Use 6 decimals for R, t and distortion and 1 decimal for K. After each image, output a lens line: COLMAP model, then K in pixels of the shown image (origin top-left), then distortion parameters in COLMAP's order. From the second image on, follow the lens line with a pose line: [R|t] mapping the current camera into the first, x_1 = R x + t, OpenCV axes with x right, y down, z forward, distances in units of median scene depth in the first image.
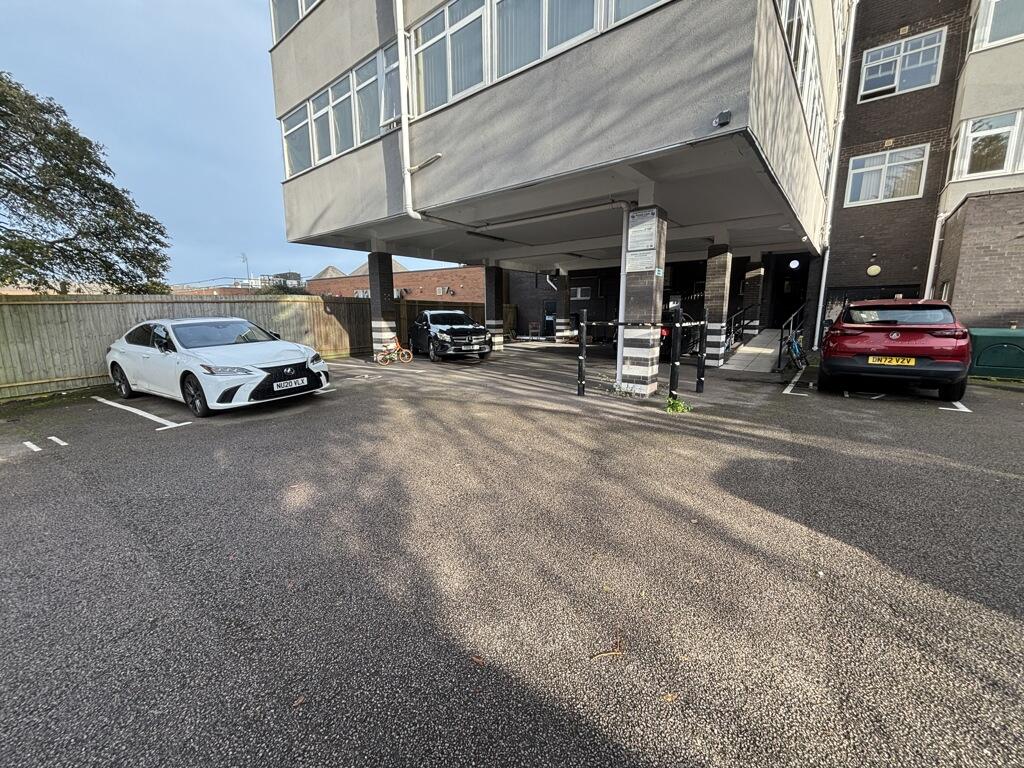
lens RADIAL K [[410.9, 0, 511.9], [0, 410.9, 384.1], [0, 0, 1]] dist [0.002506, 0.000204]
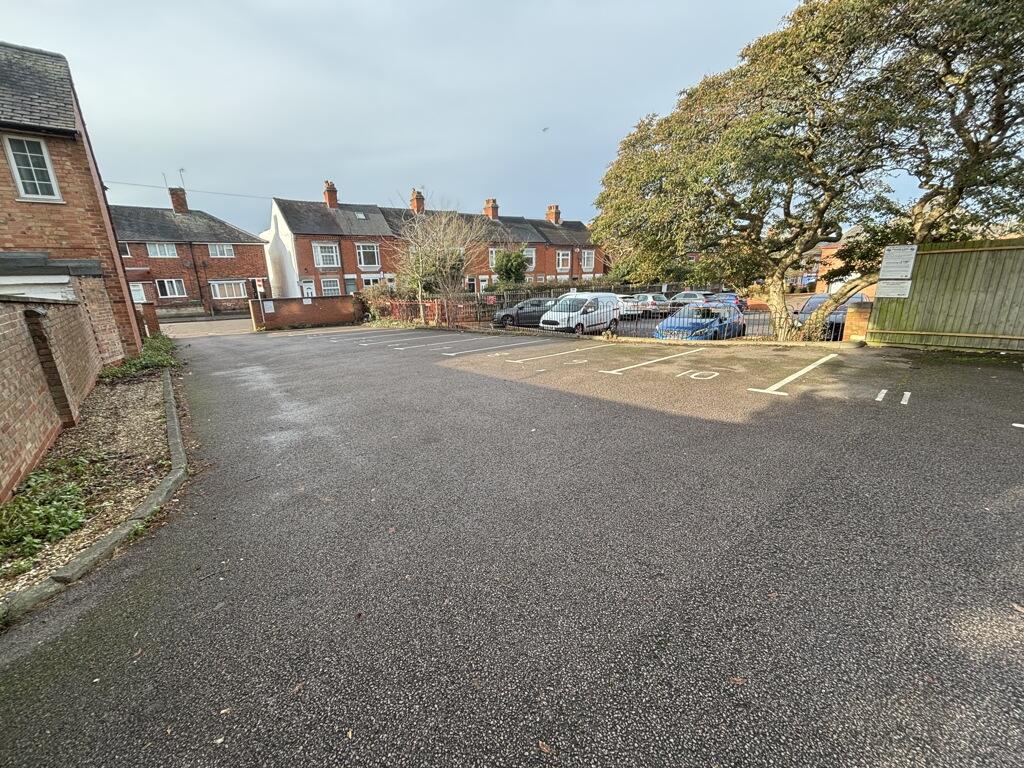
lens RADIAL K [[410.9, 0, 512.1], [0, 410.9, 383.9], [0, 0, 1]] dist [0.002506, 0.000204]
pose [[-0.258669, 0.263787, -0.929251, 0.038010], [-0.140054, 0.941585, 0.306274, -0.077893], [0.955759, 0.209368, -0.206614, 0.399074]]
